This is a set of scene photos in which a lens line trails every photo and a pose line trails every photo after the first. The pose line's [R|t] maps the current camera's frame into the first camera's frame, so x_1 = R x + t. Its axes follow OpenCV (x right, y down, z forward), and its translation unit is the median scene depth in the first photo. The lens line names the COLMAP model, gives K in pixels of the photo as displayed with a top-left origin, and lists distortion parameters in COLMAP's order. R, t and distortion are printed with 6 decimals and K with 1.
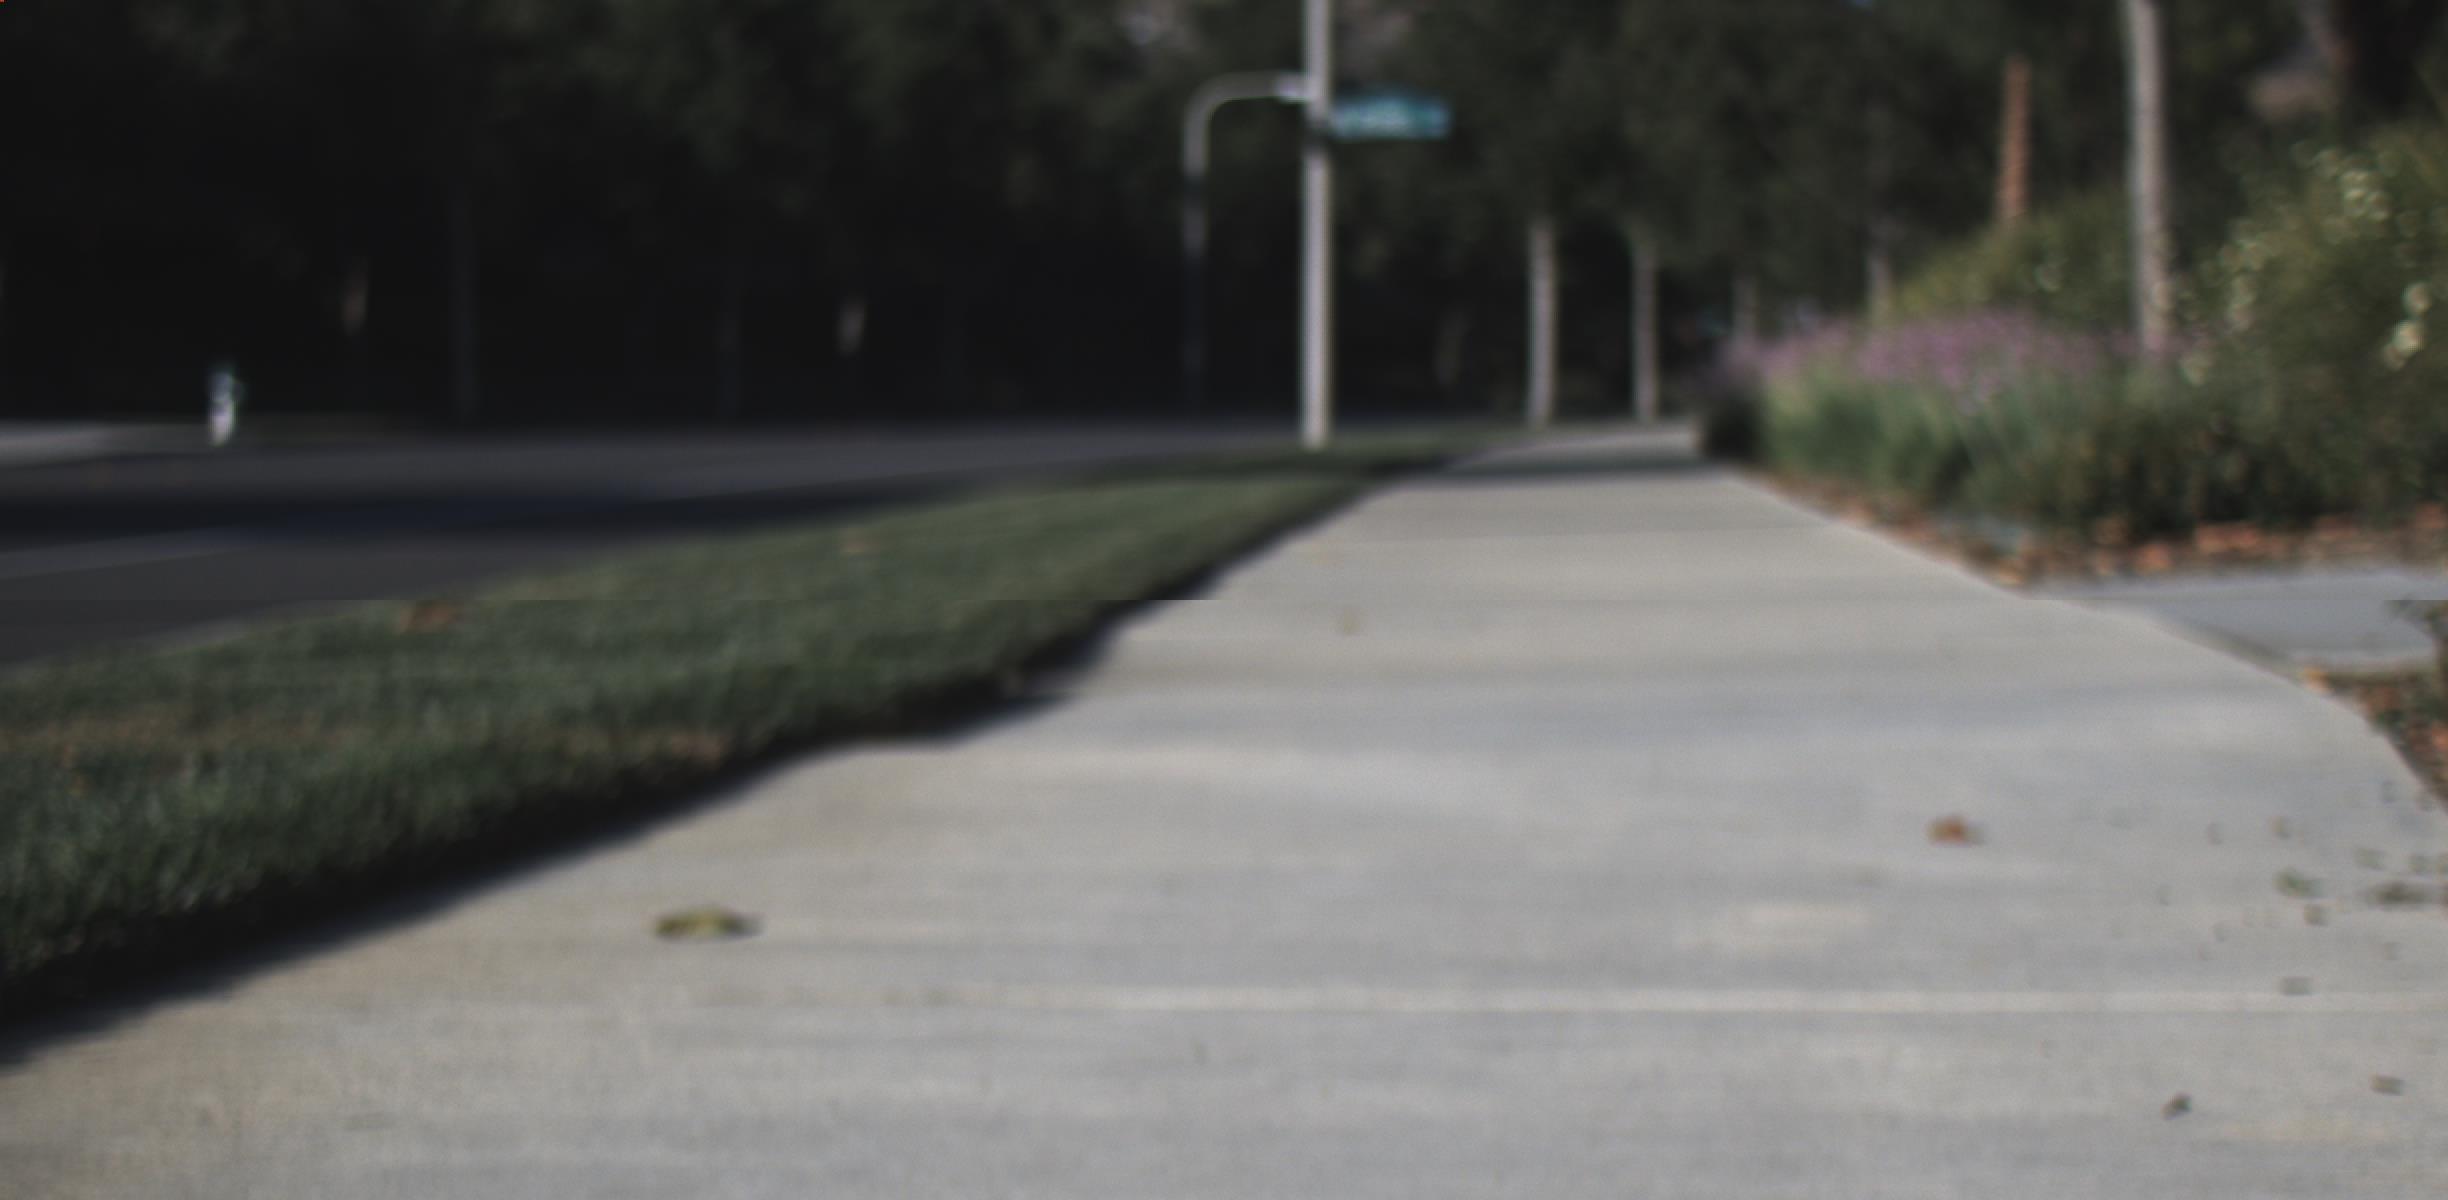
lens RADIAL K [[14278.6, 0, 1224.0], [0, 14278.6, 600.0], [0, 0, 1]] dist [1.072646, 9.768631]
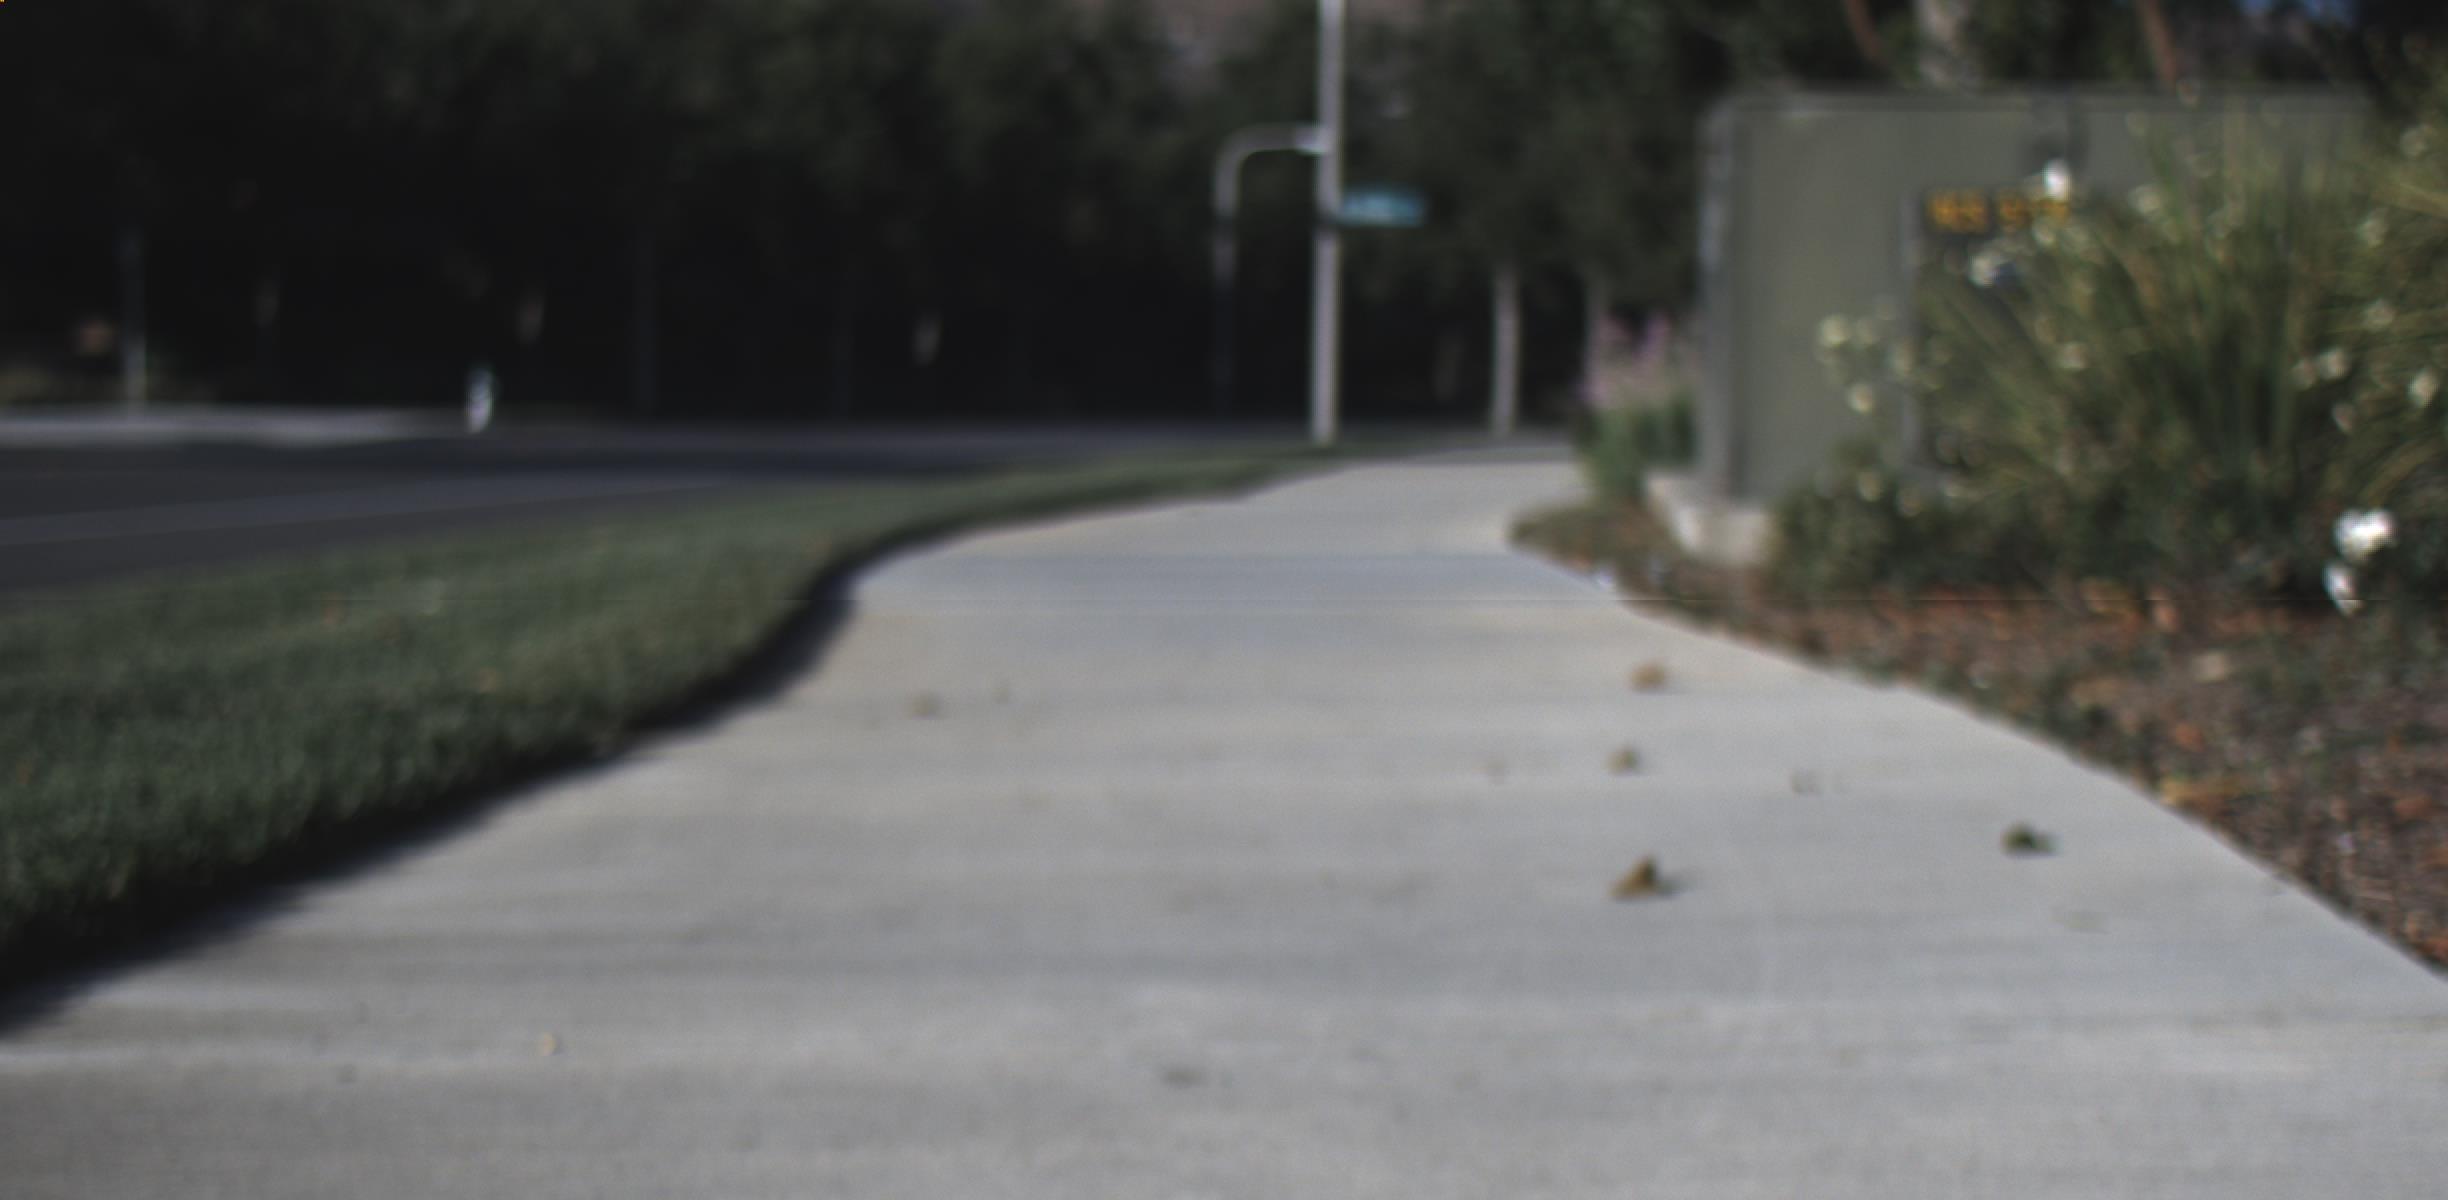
lens RADIAL K [[14167.3, 0, 1224.0], [0, 14167.3, 600.0], [0, 0, 1]] dist [2.274168, 26.025345]
pose [[0.999857, 0.016921, -0.000642, -0.001713], [-0.016922, 0.999857, -0.000479, 0.004332], [0.000633, 0.000489, 1.000000, -0.302616]]
